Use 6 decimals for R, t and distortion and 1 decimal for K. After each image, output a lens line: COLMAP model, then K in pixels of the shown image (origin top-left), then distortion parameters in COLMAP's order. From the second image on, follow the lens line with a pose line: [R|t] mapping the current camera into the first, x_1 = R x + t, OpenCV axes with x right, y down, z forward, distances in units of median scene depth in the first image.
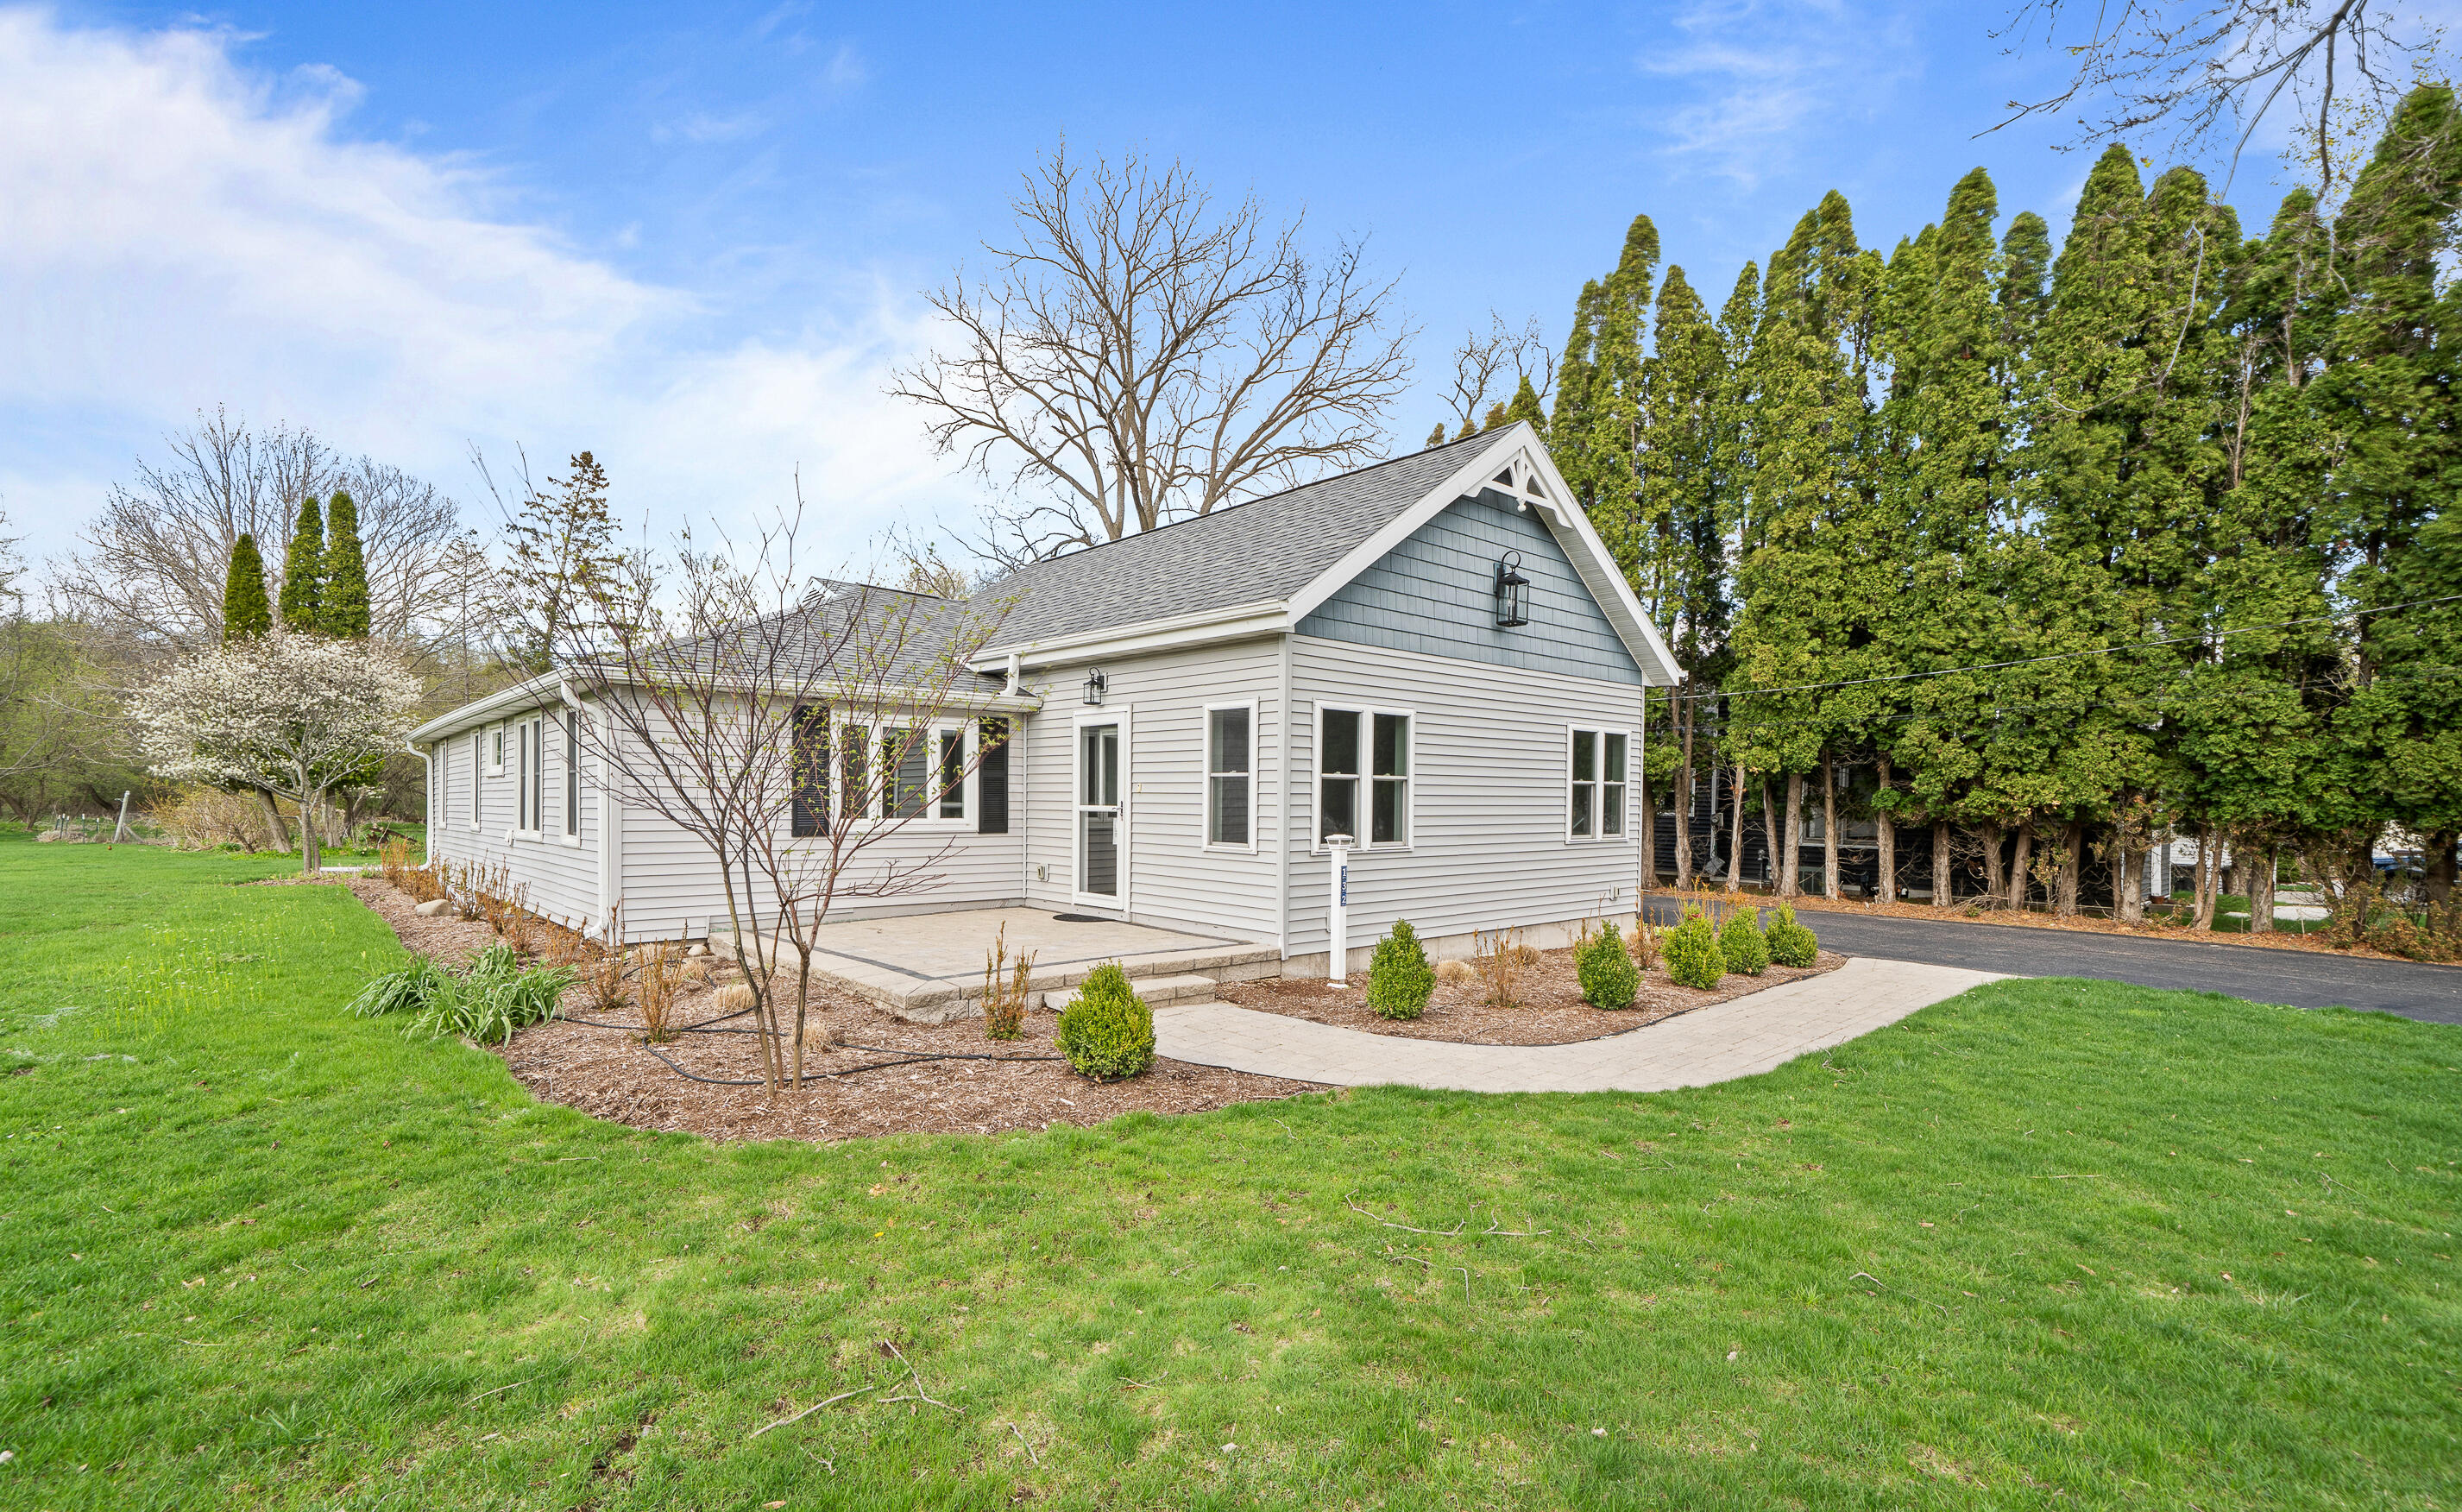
lens RADIAL K [[1087.3, 0, 1175.0], [0, 1087.3, 810.1], [0, 0, 1]] dist [0.000230, 0.000357]
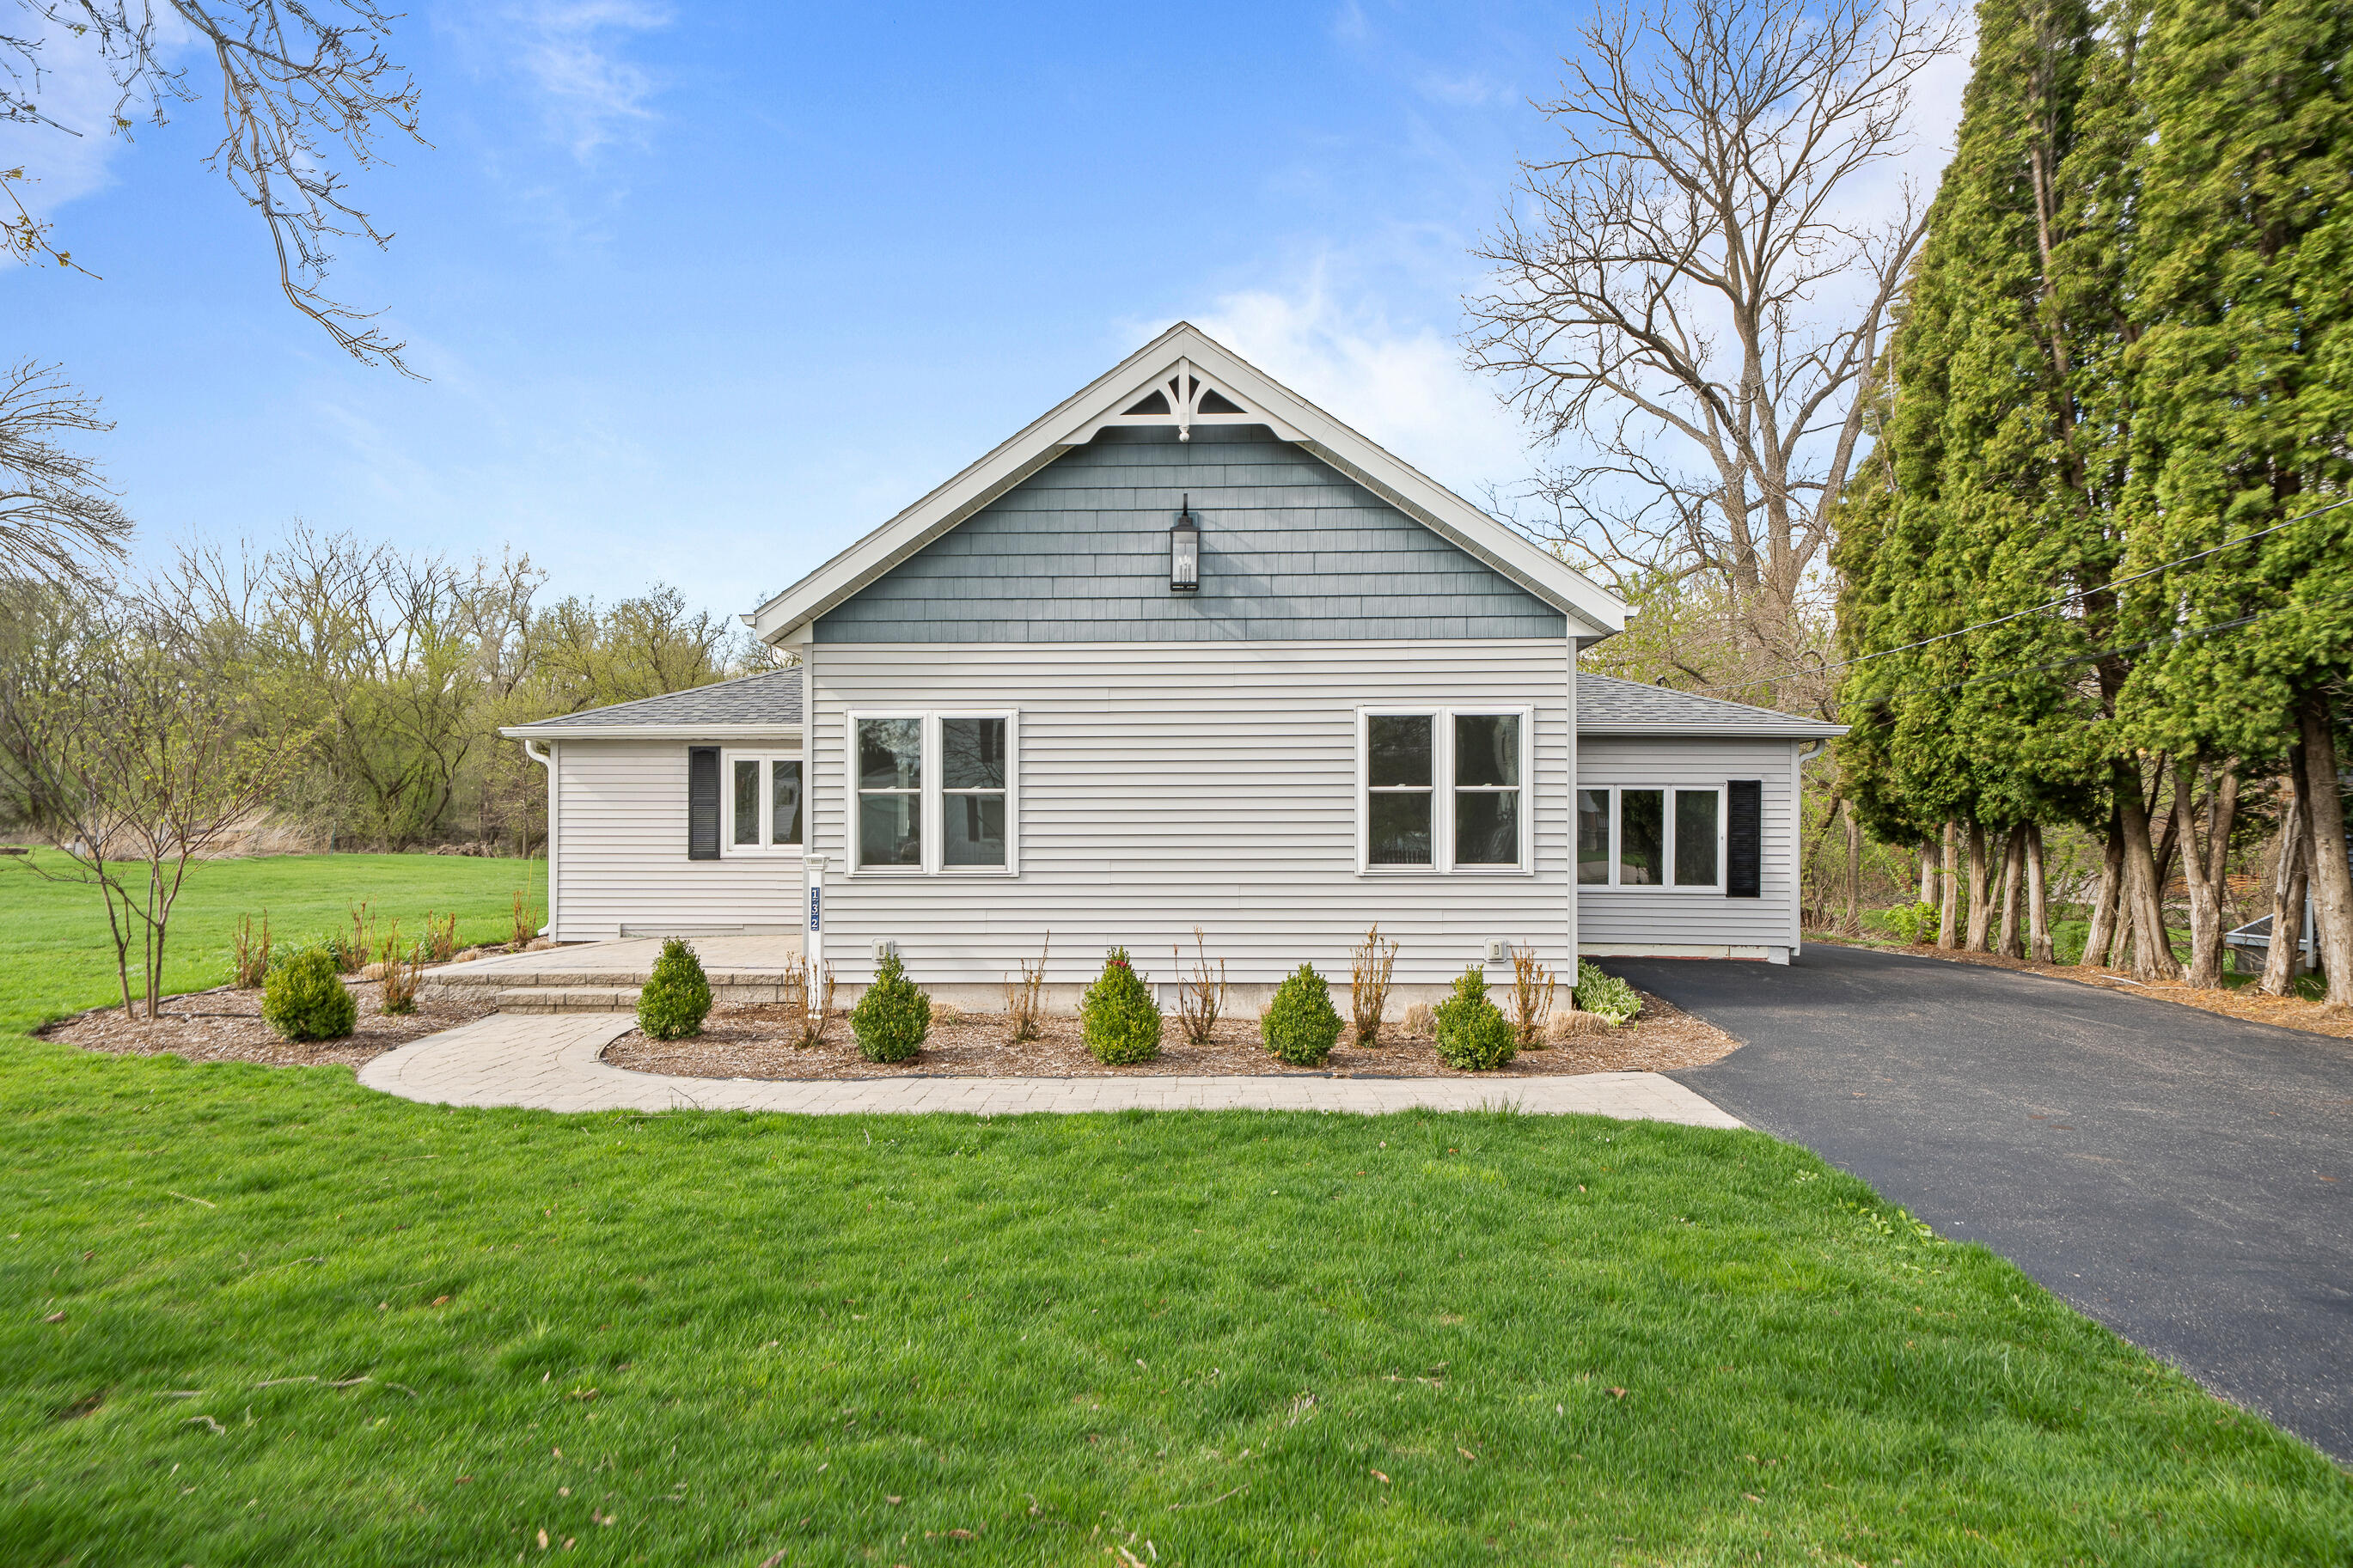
lens RADIAL K [[1252.9, 0, 1194.2], [0, 1252.9, 839.3], [0, 0, 1]] dist [0.020072, 0.000120]
pose [[0.739246, -0.002860, -0.673429, 0.920928], [0.000402, 0.999993, -0.003806, 0.011611], [0.673435, 0.002543, 0.739242, 0.344763]]
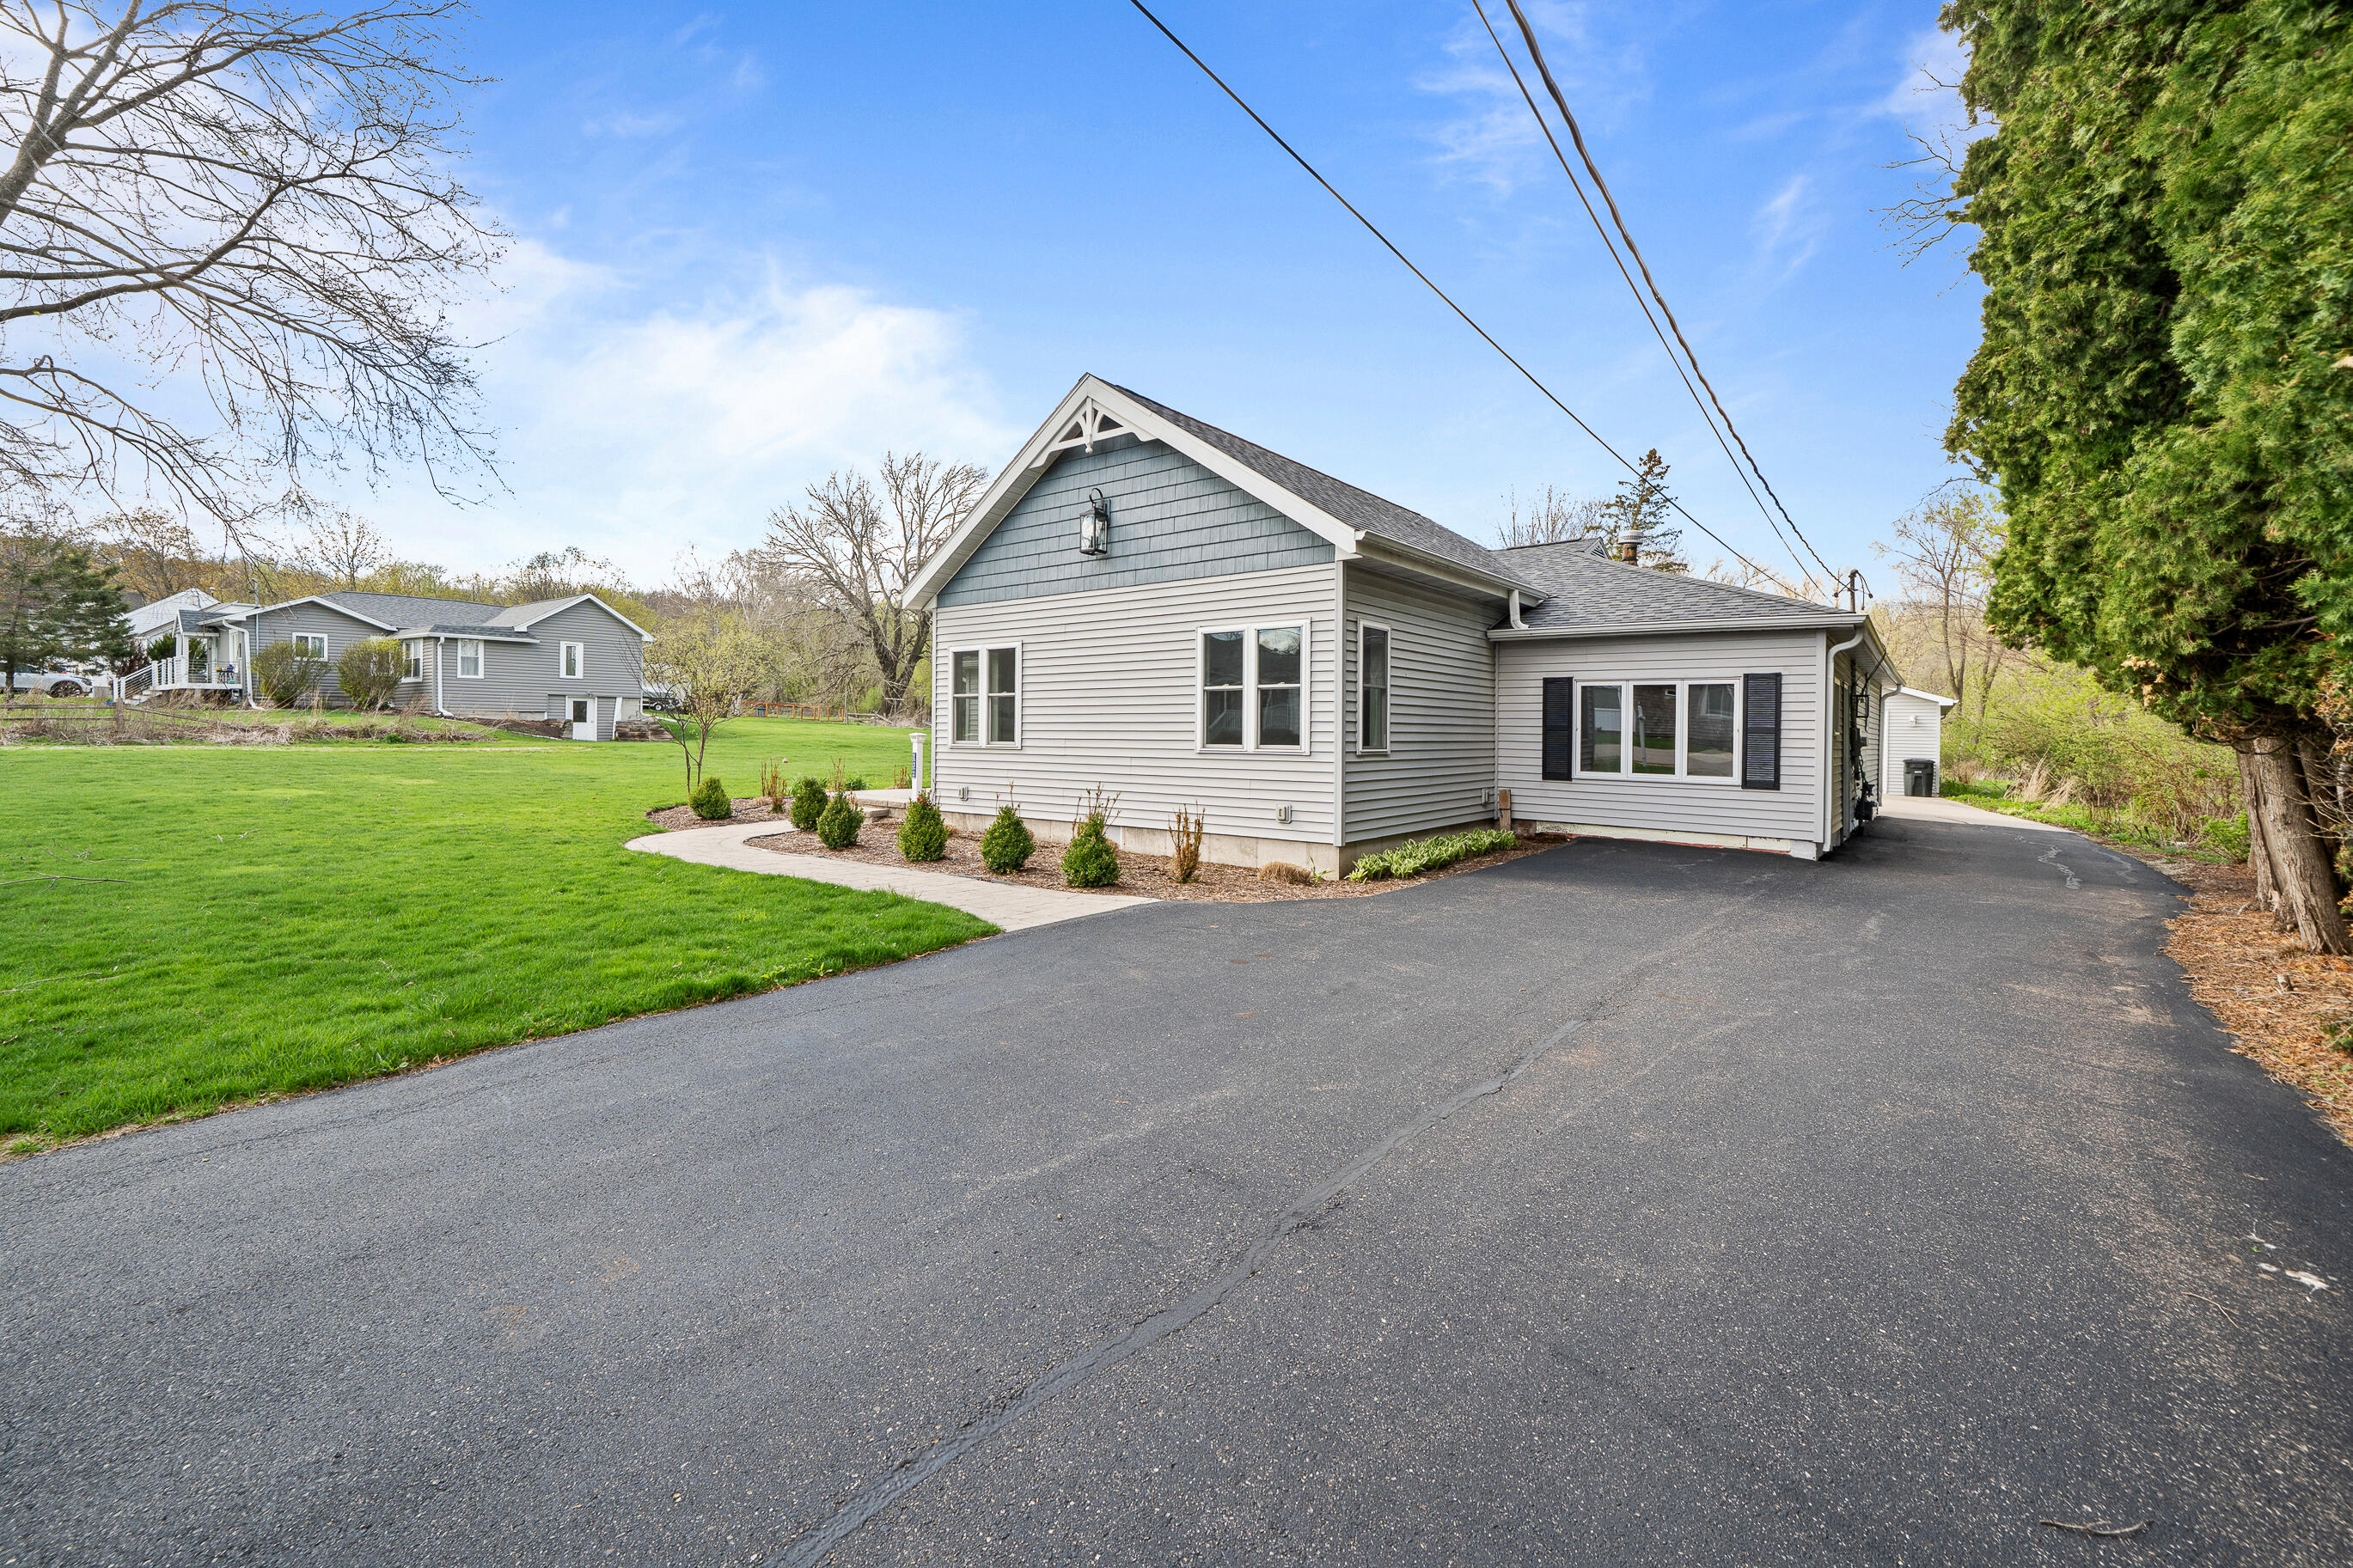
lens RADIAL K [[971.3, 0, 1147.4], [0, 971.3, 736.7], [0, 0, 1]] dist [-0.001952, -0.000036]
pose [[0.206750, 0.000817, -0.978393, 1.316002], [-0.011324, 0.999935, -0.001558, 0.021143], [0.978328, 0.011402, 0.206746, 0.850708]]
